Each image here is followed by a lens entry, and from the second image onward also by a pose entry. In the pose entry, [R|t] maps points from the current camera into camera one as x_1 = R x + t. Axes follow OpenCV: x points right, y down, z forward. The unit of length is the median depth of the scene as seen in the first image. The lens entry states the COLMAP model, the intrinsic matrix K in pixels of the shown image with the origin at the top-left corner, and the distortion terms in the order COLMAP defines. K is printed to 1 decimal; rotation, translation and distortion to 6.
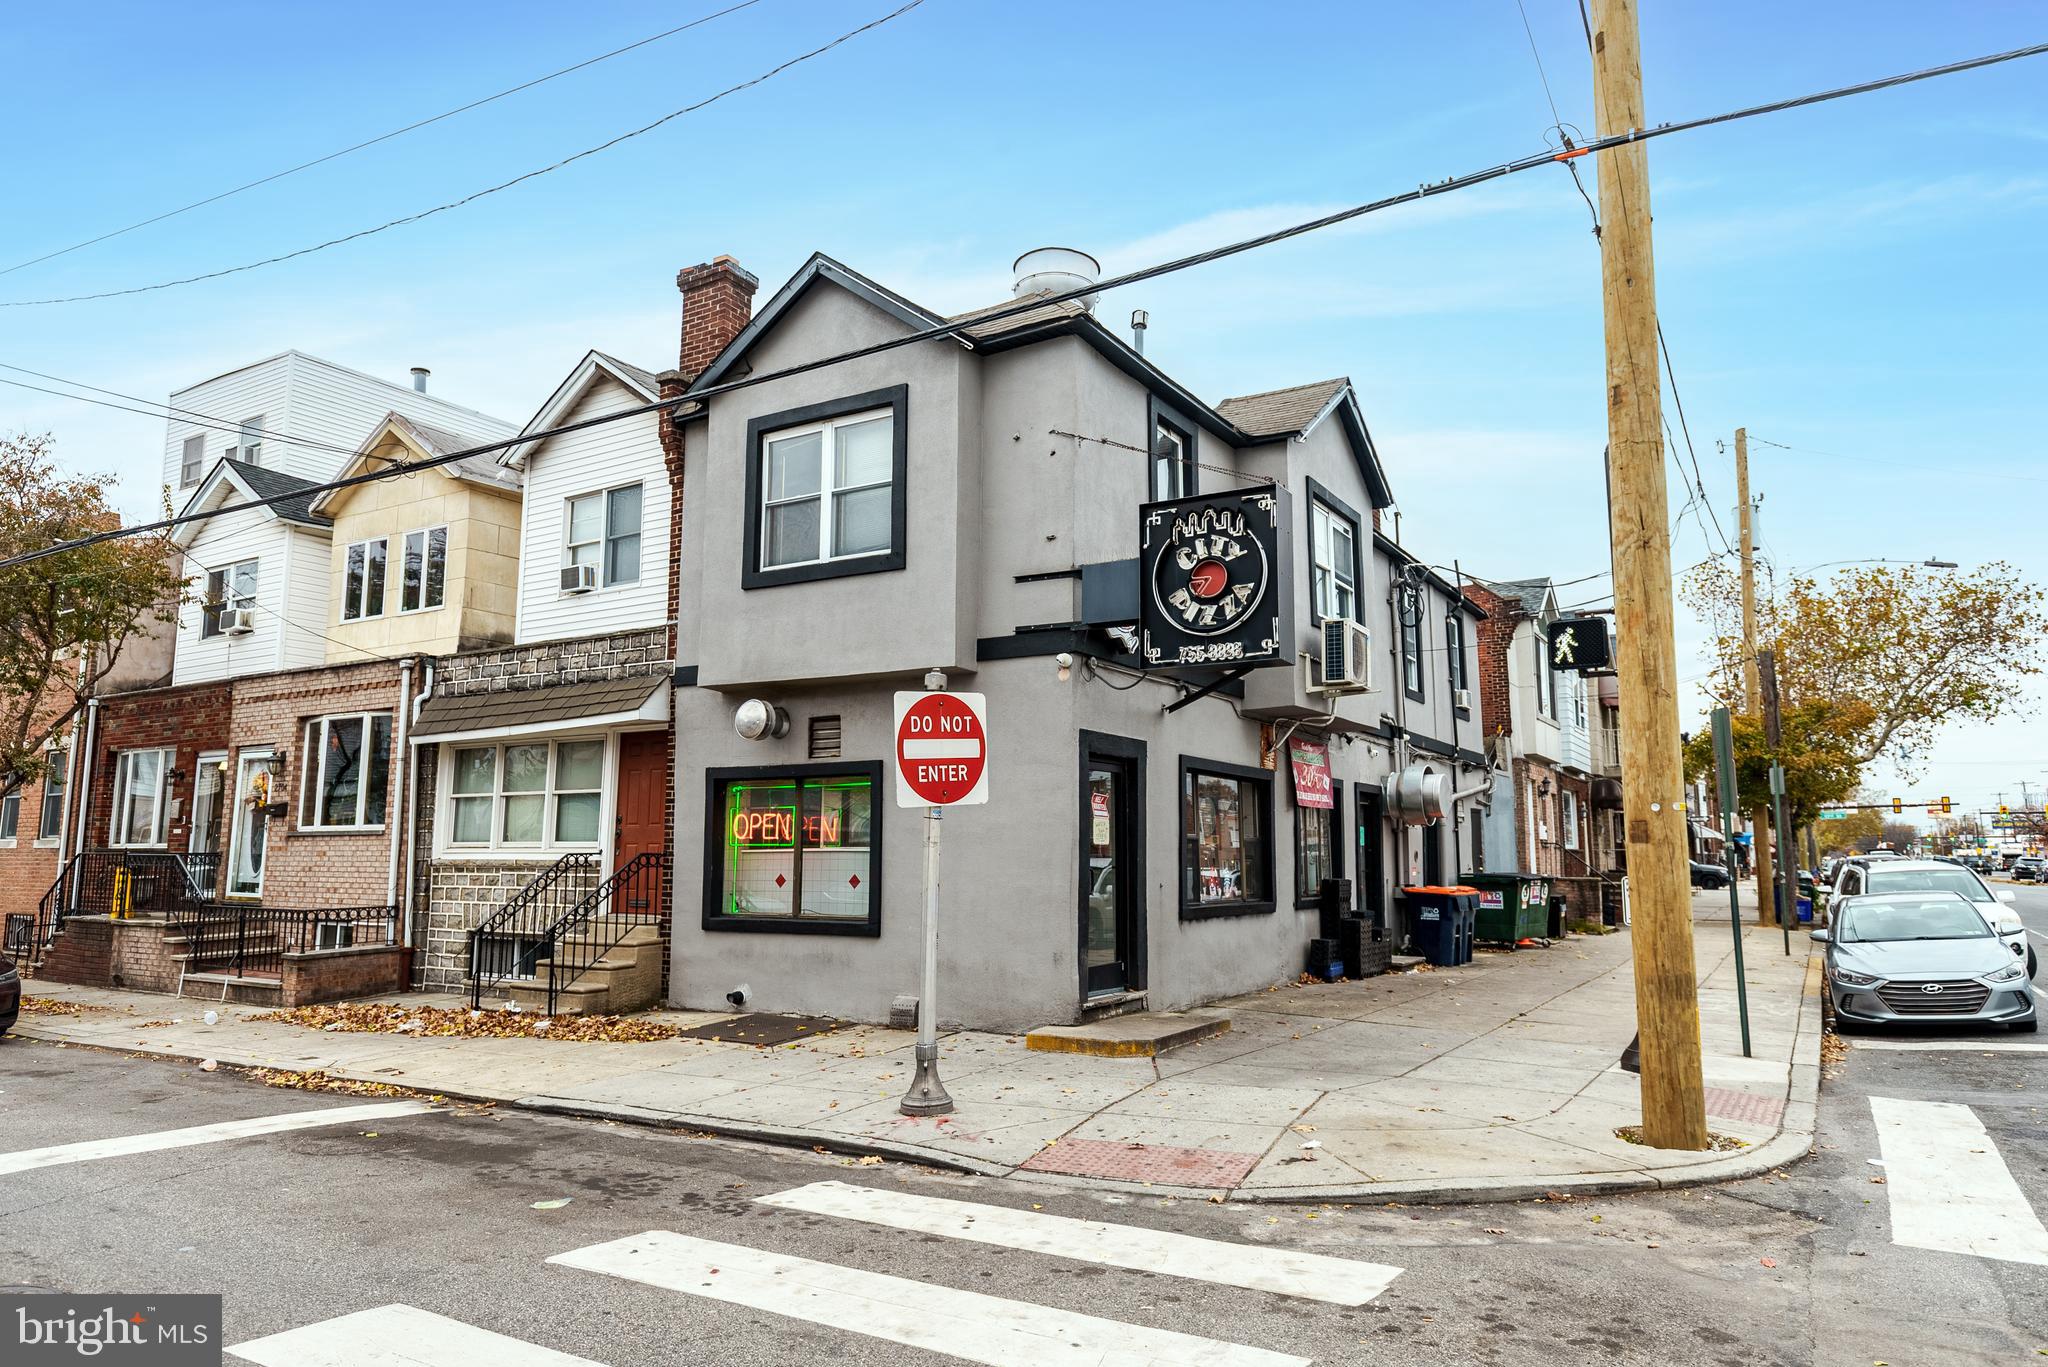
lens RADIAL K [[1304.1, 0, 1025.4], [0, 1304.1, 679.4], [0, 0, 1]] dist [0.005443, 0.000650]
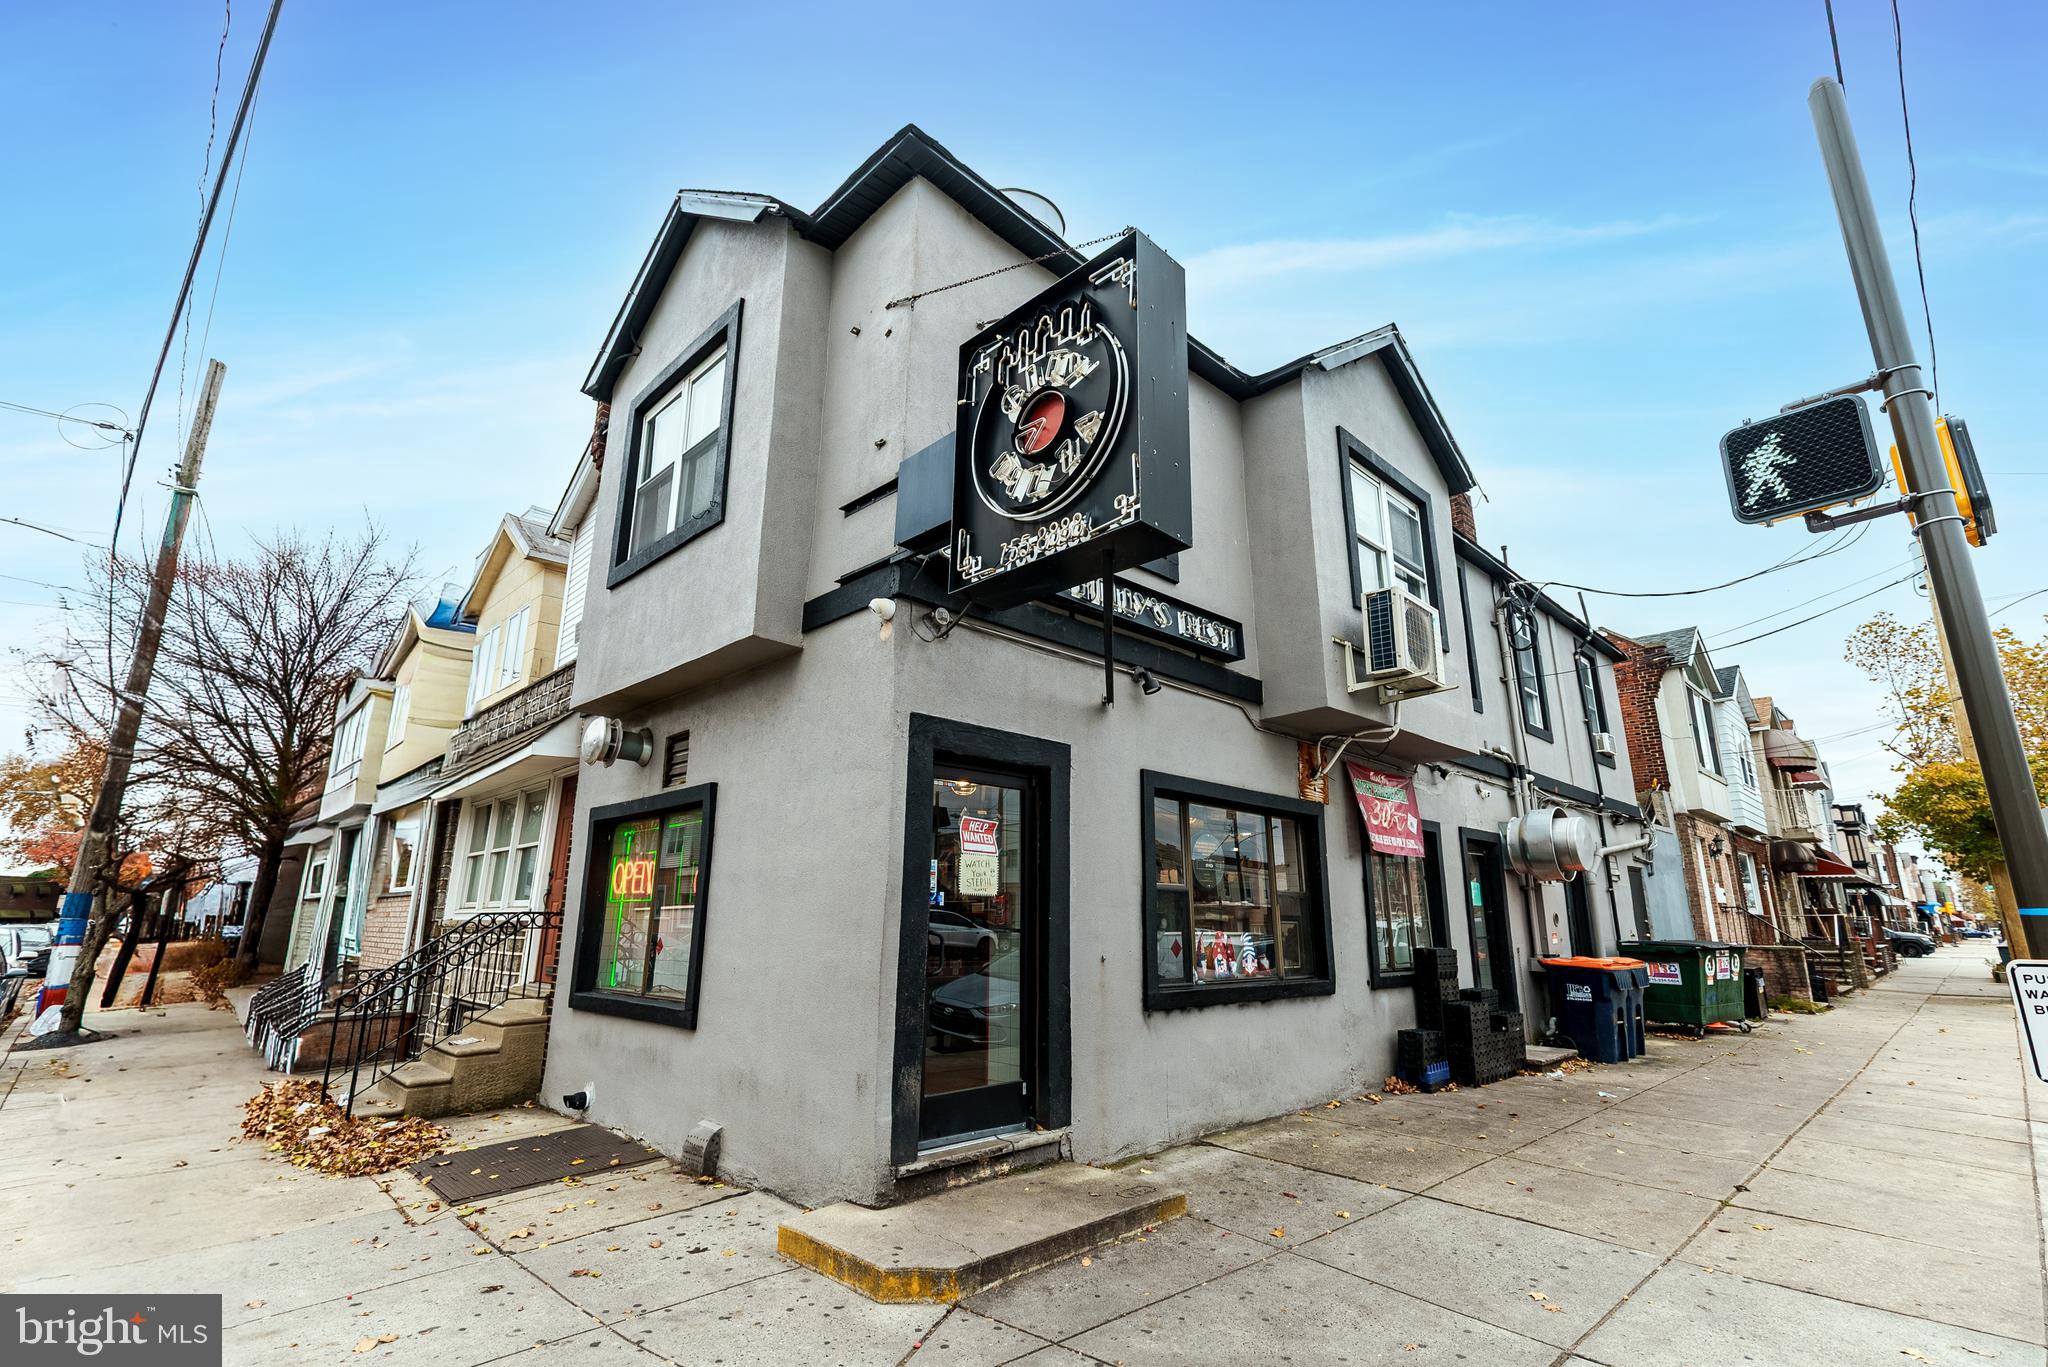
lens RADIAL K [[928.2, 0, 1027.5], [0, 928.2, 681.3], [0, 0, 1]] dist [0.005453, -0.001677]
pose [[0.970095, -0.058560, -0.235556, 0.161875], [0.030157, 0.992019, -0.122426, 0.062971], [0.240846, 0.111661, 0.964119, 0.440486]]
